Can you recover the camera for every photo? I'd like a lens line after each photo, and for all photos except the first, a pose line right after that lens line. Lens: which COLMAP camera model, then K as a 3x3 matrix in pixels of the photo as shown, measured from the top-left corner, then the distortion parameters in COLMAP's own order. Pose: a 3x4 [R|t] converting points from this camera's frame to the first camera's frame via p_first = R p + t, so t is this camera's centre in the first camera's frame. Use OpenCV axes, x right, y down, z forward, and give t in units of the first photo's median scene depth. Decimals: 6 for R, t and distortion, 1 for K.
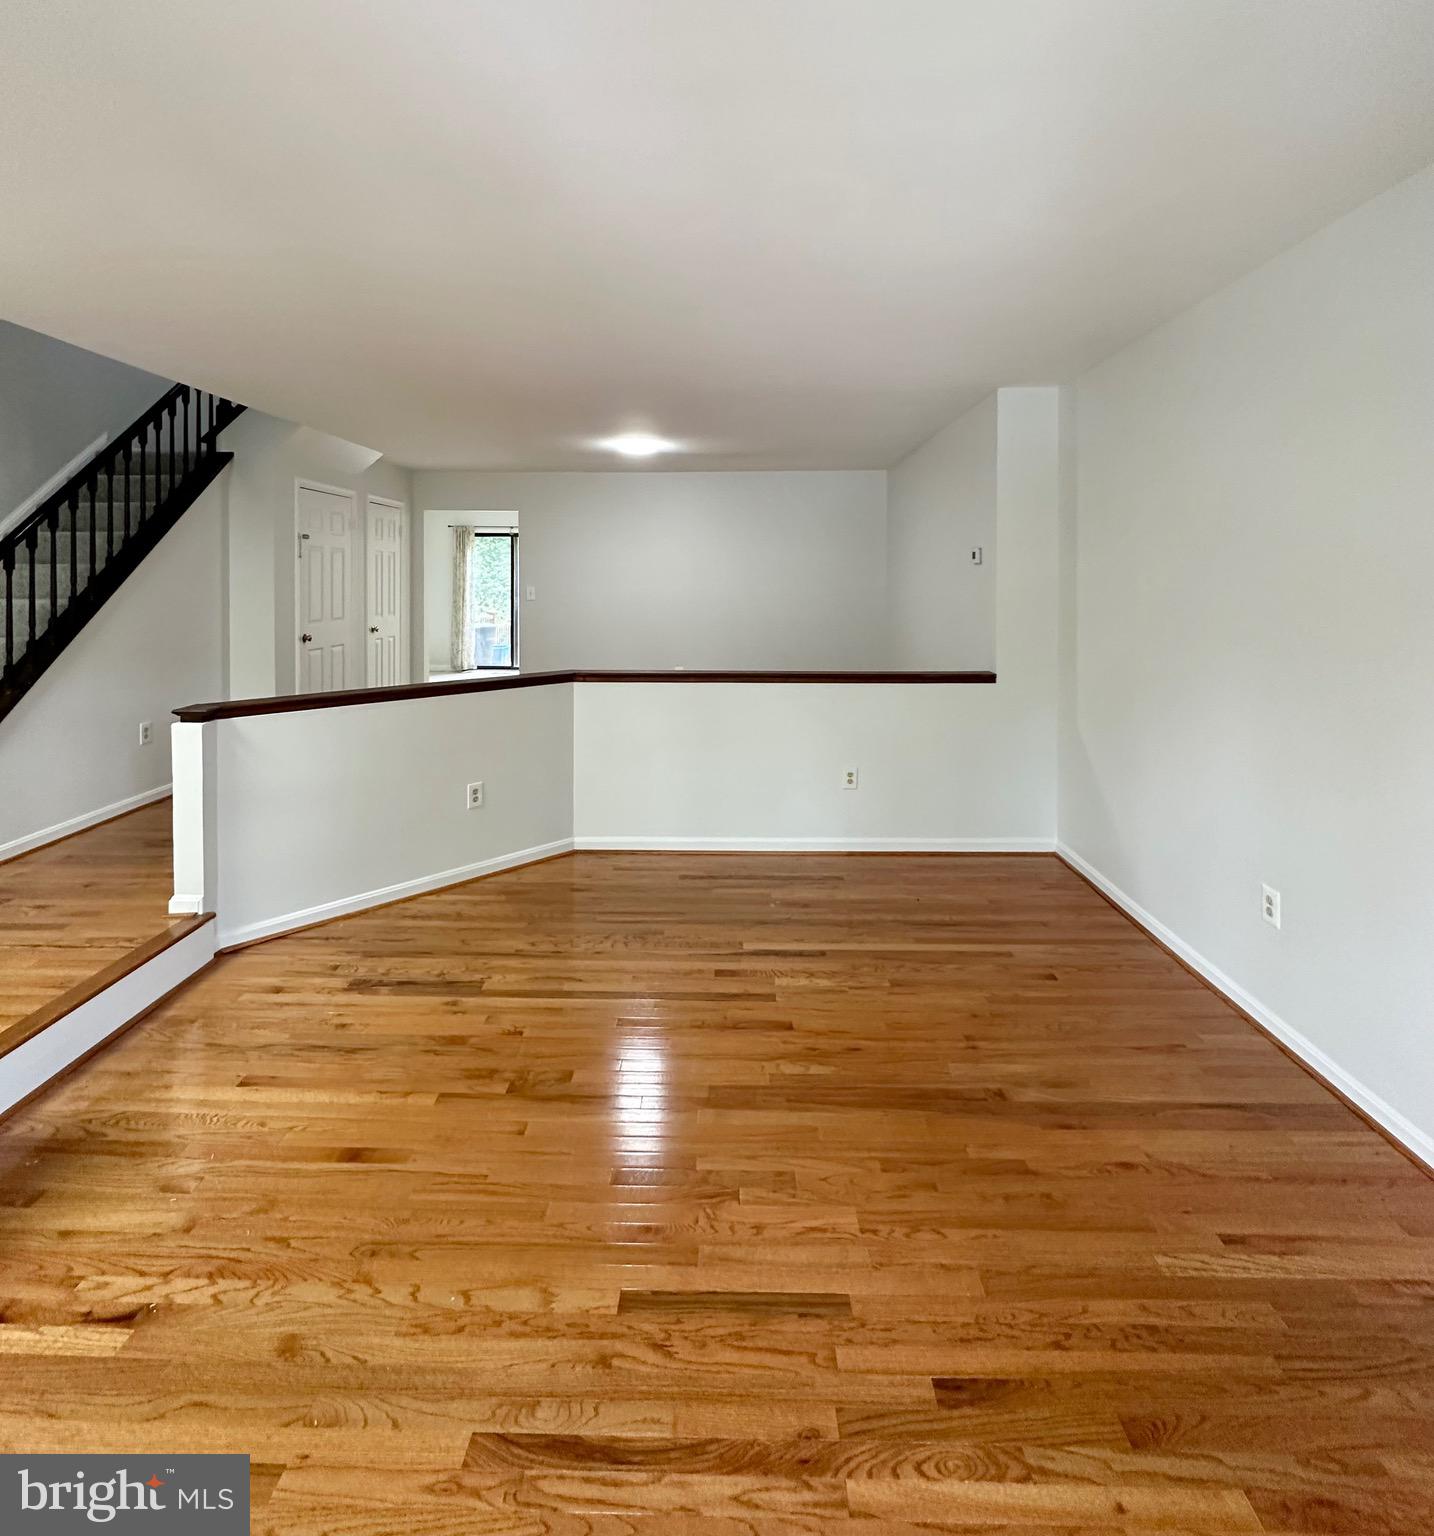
lens RADIAL K [[745.6, 0, 704.2], [0, 745.6, 778.2], [0, 0, 1]] dist [-0.002742, 0.000951]
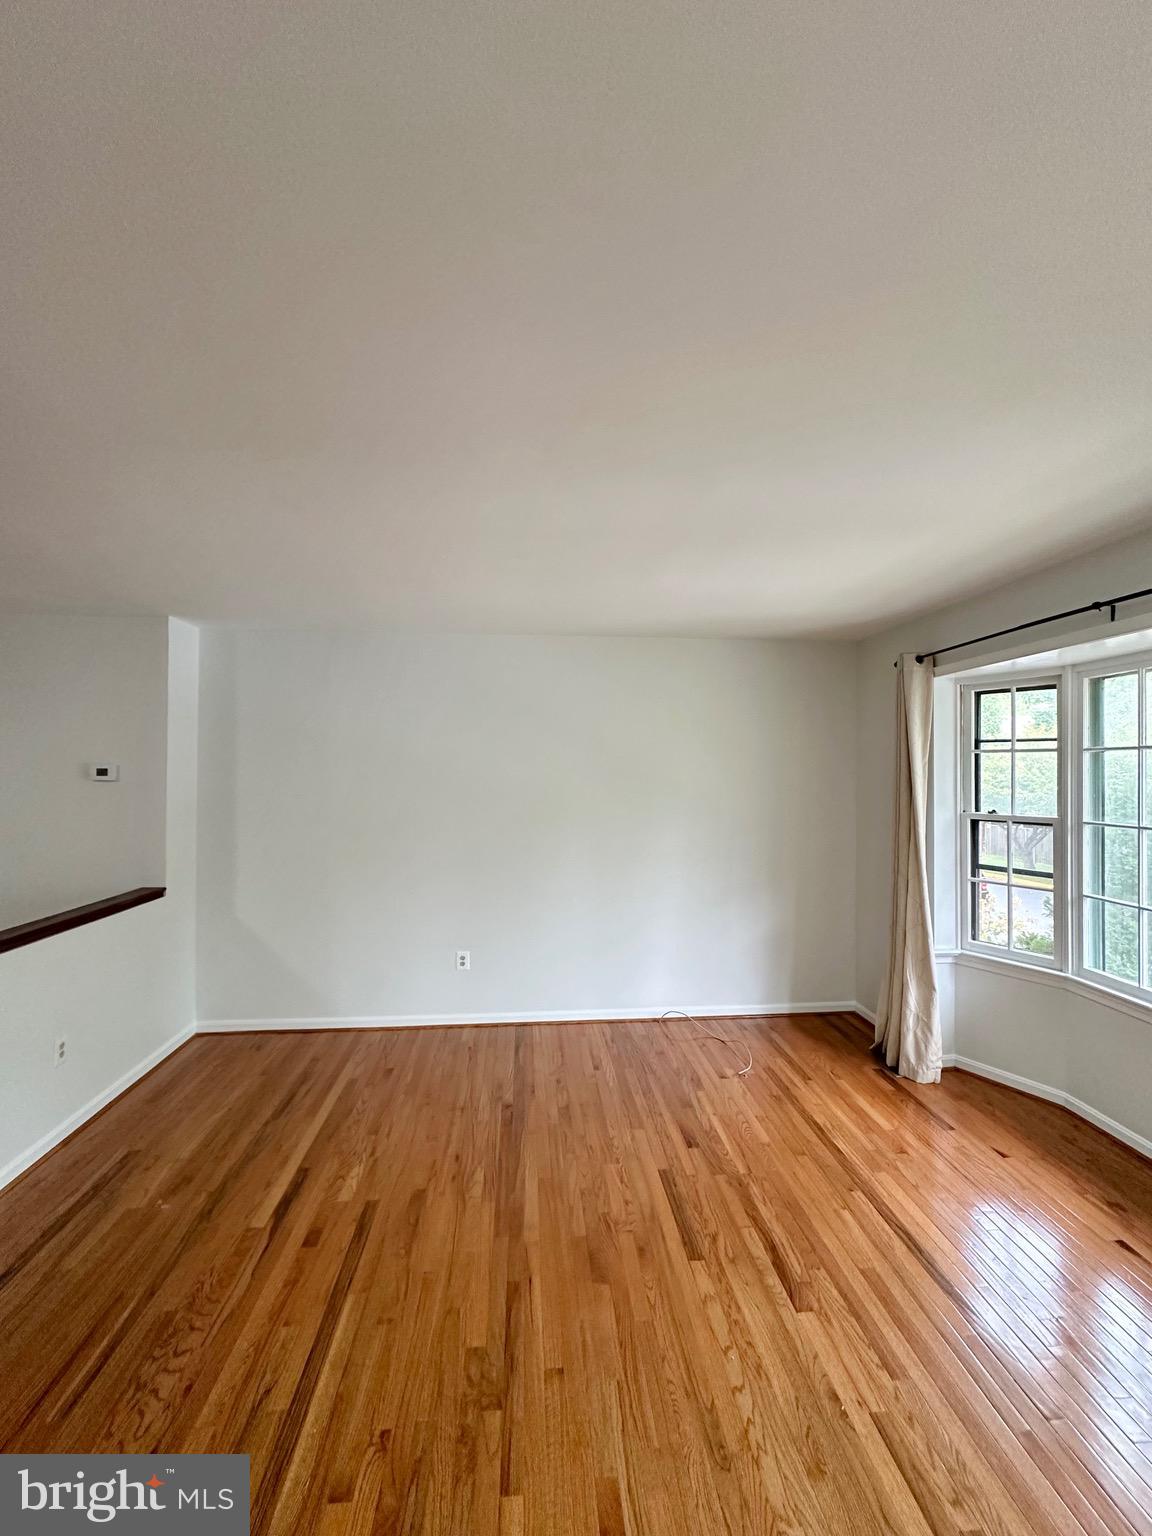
lens RADIAL K [[609.7, 0, 579.3], [0, 609.7, 771.3], [0, 0, 1]] dist [-0.000091, -0.000161]
pose [[-0.123471, 0.002978, 0.992344, -1.420411], [0.251665, 0.967397, 0.028409, -0.447093], [-0.959906, 0.253246, -0.120195, 1.134051]]
